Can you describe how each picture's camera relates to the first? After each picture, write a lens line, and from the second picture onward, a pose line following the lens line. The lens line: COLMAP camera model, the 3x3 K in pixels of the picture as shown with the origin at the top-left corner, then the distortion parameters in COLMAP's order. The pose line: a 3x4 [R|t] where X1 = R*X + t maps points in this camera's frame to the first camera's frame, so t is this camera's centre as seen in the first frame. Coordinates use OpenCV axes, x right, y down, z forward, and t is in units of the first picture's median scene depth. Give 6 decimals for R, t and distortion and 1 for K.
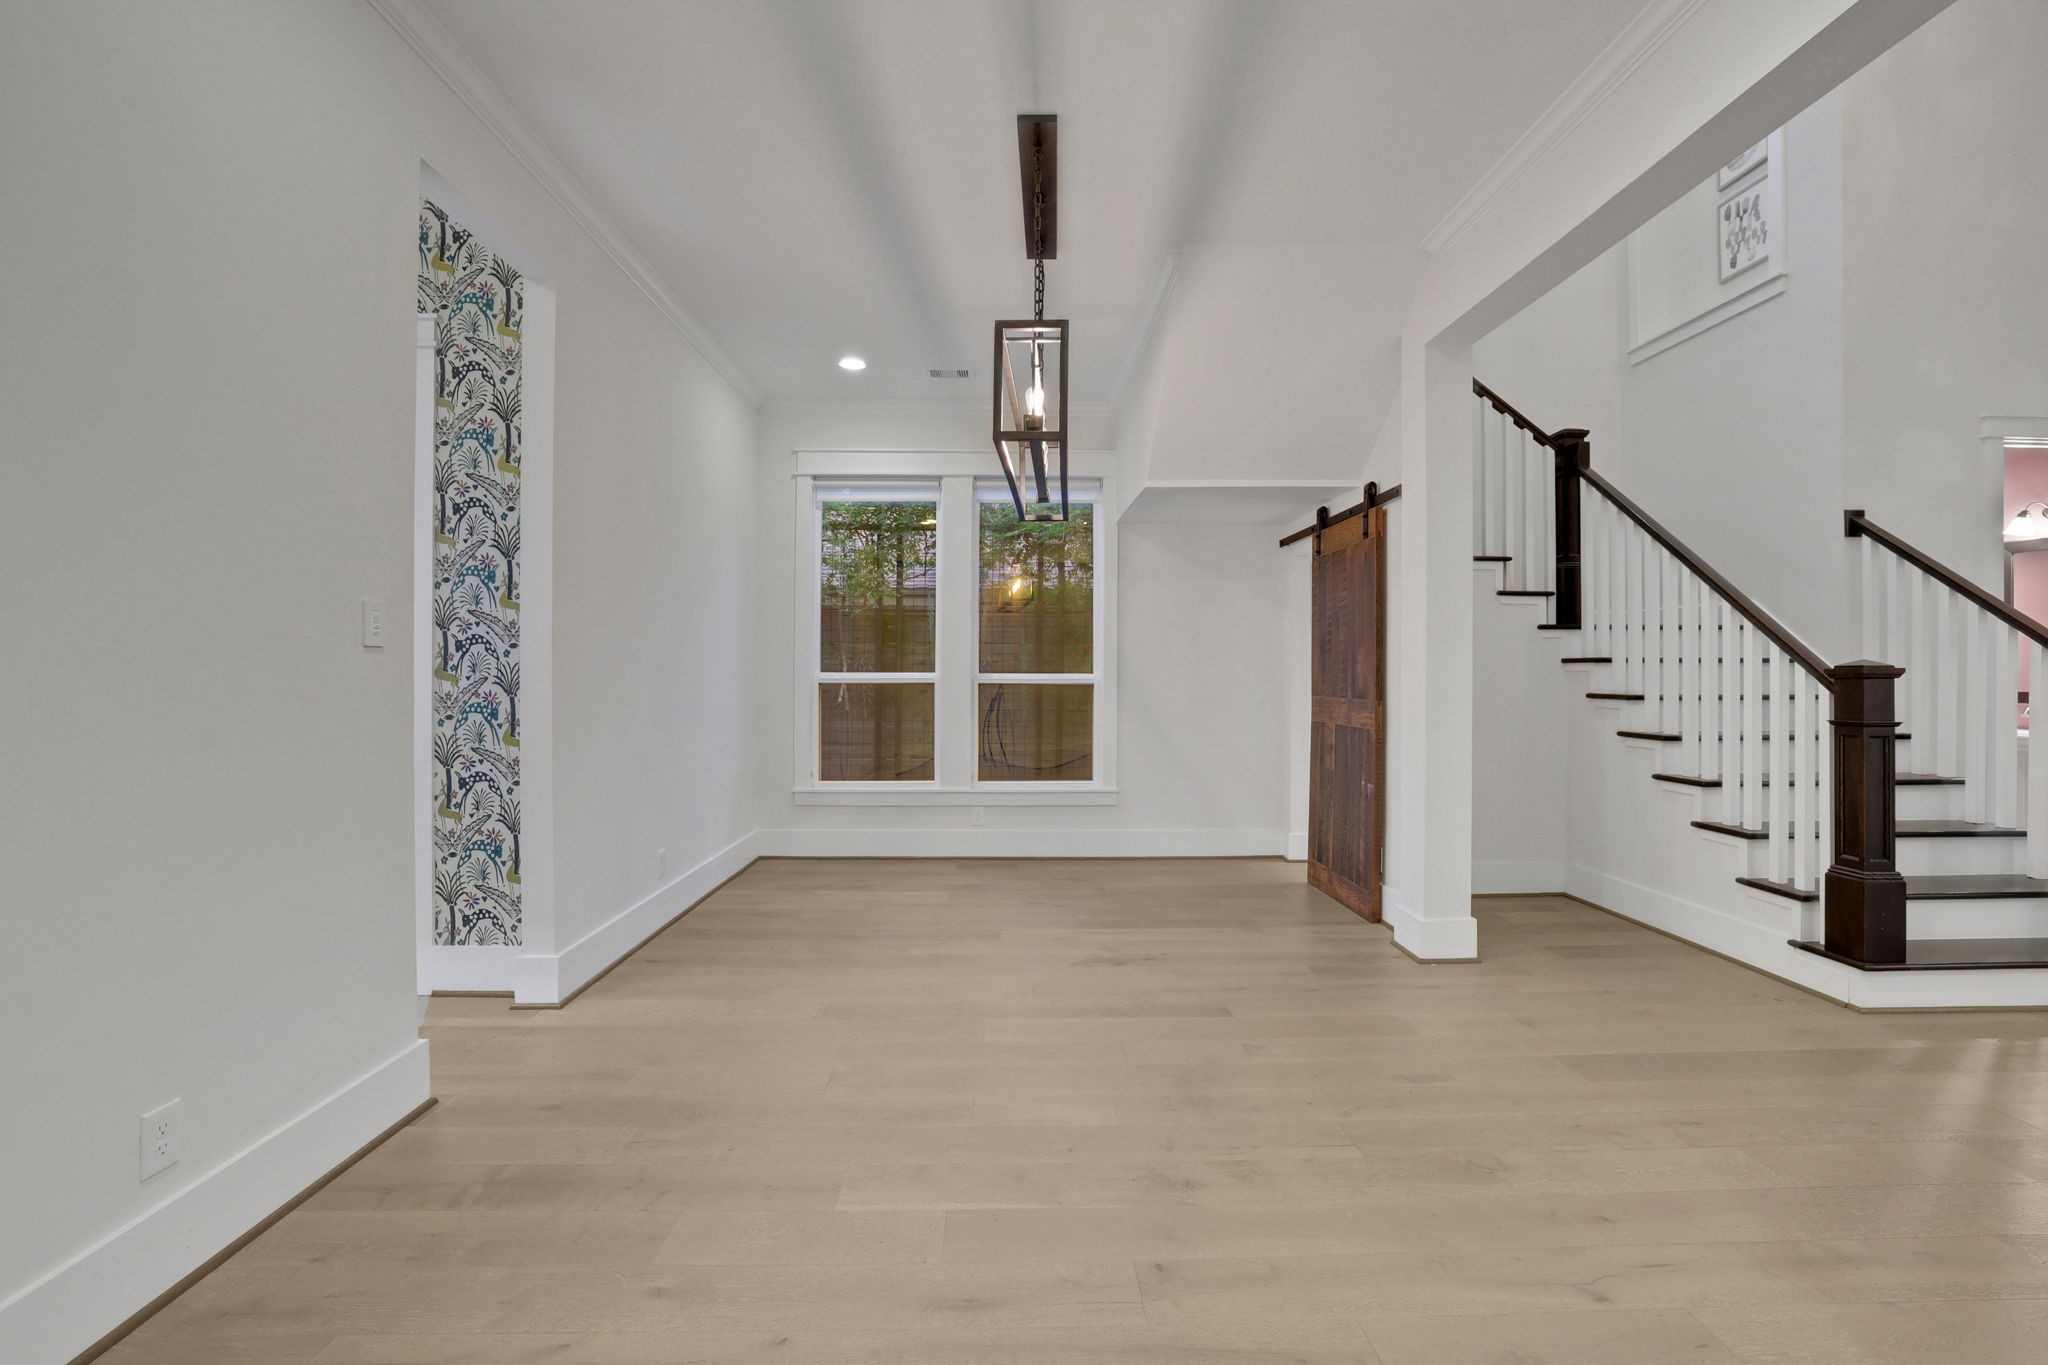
lens RADIAL K [[901.3, 0, 1040.4], [0, 901.3, 669.1], [0, 0, 1]] dist [-0.045509, 0.016891]
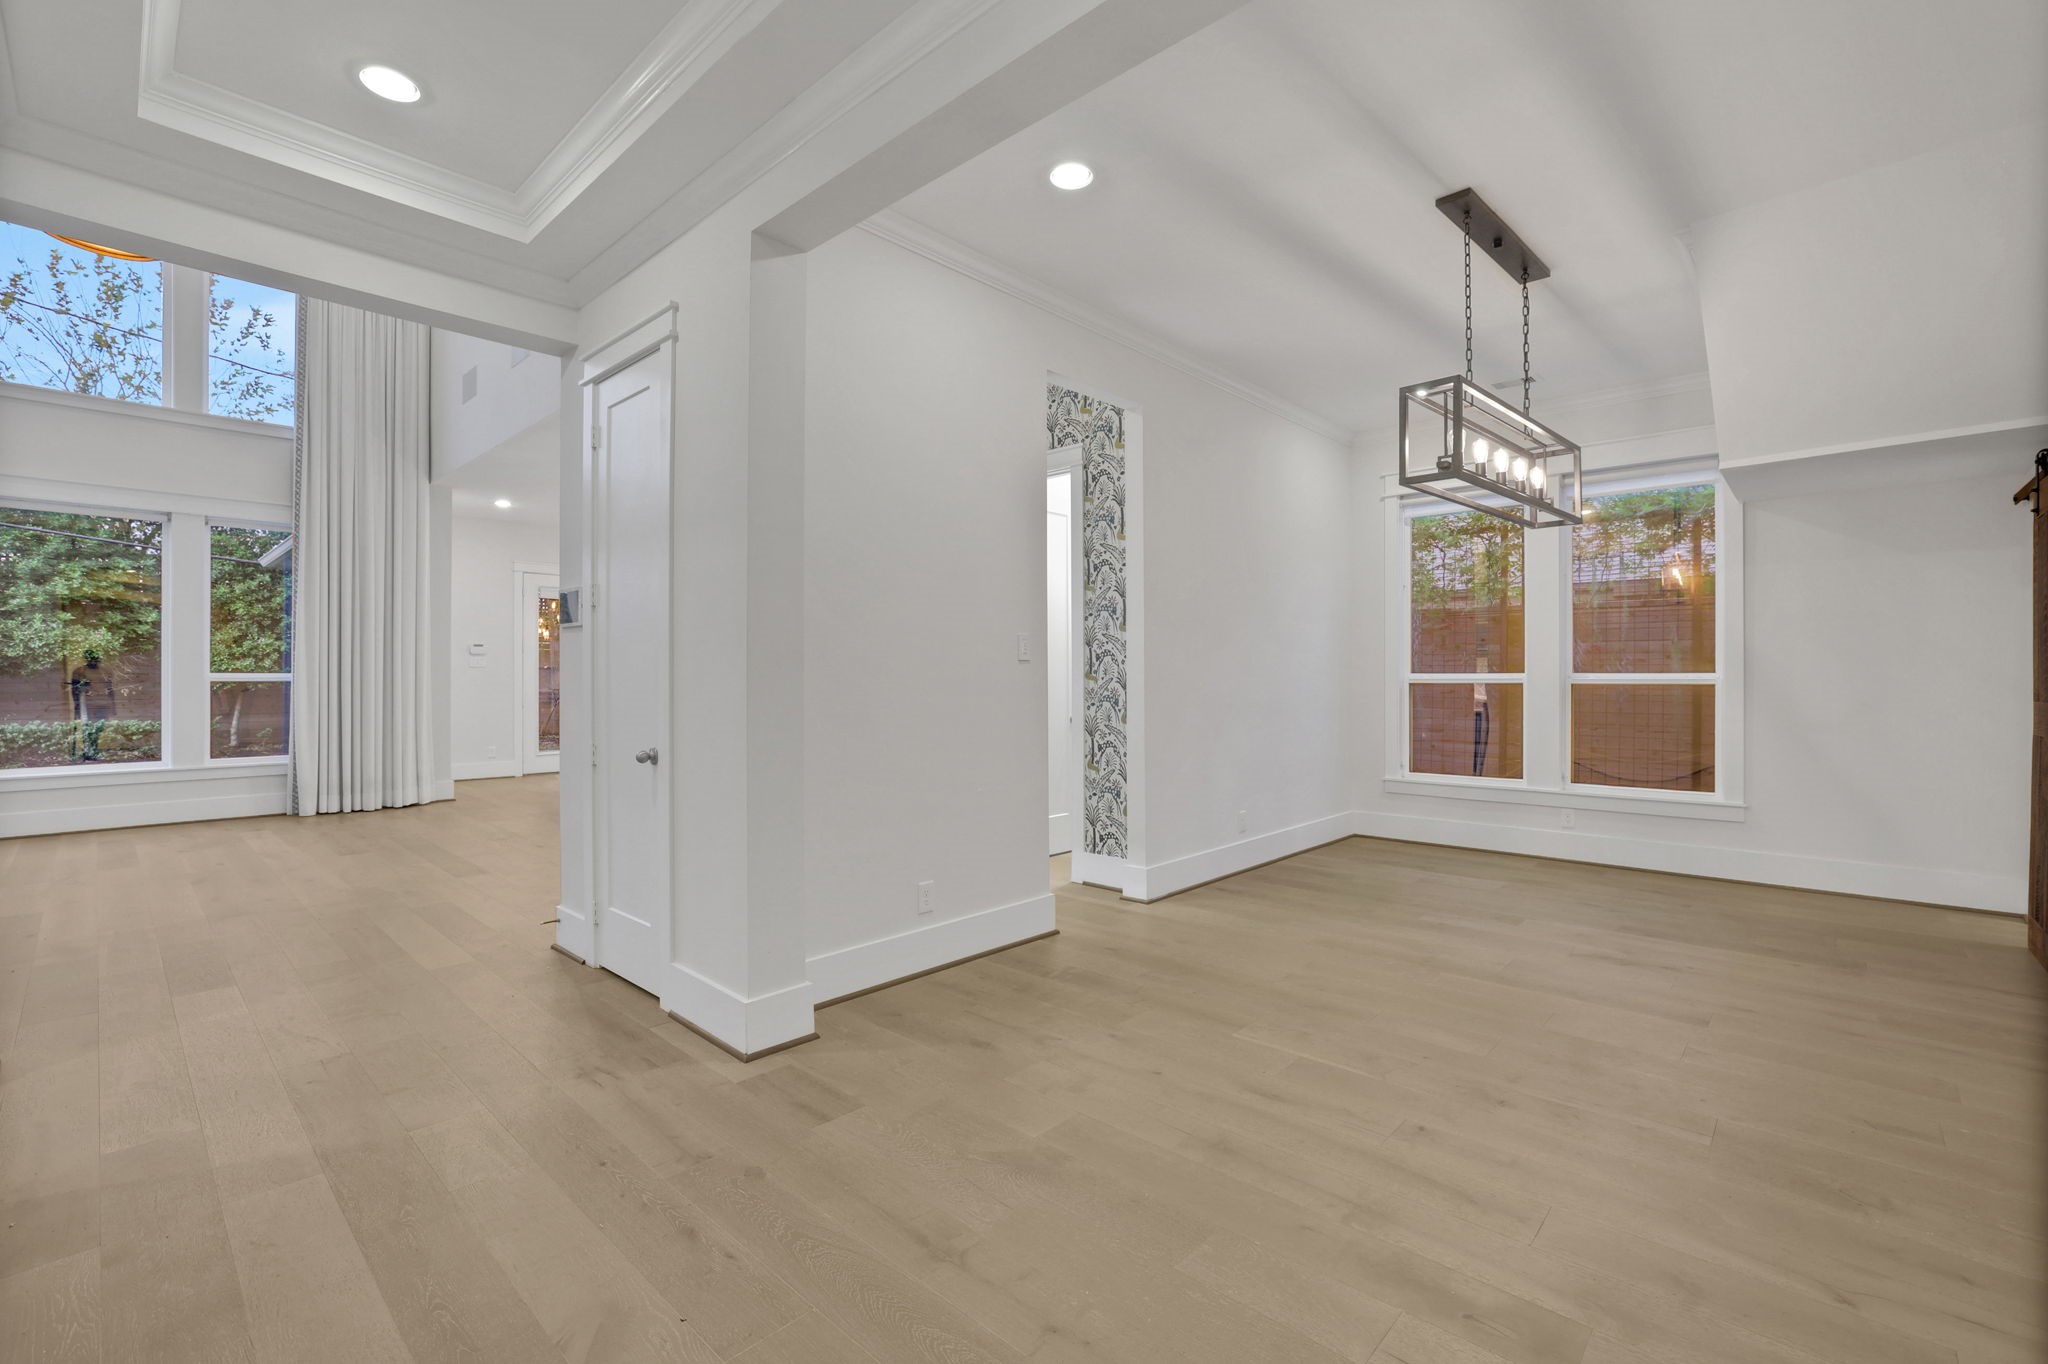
lens RADIAL K [[901.3, 0, 1036.4], [0, 901.3, 668.5], [0, 0, 1]] dist [-0.045509, 0.016891]
pose [[0.713707, -0.009110, -0.700385, 0.354047], [0.007802, 0.999957, -0.005057, -0.000719], [0.700401, -0.001855, 0.713747, -0.179970]]
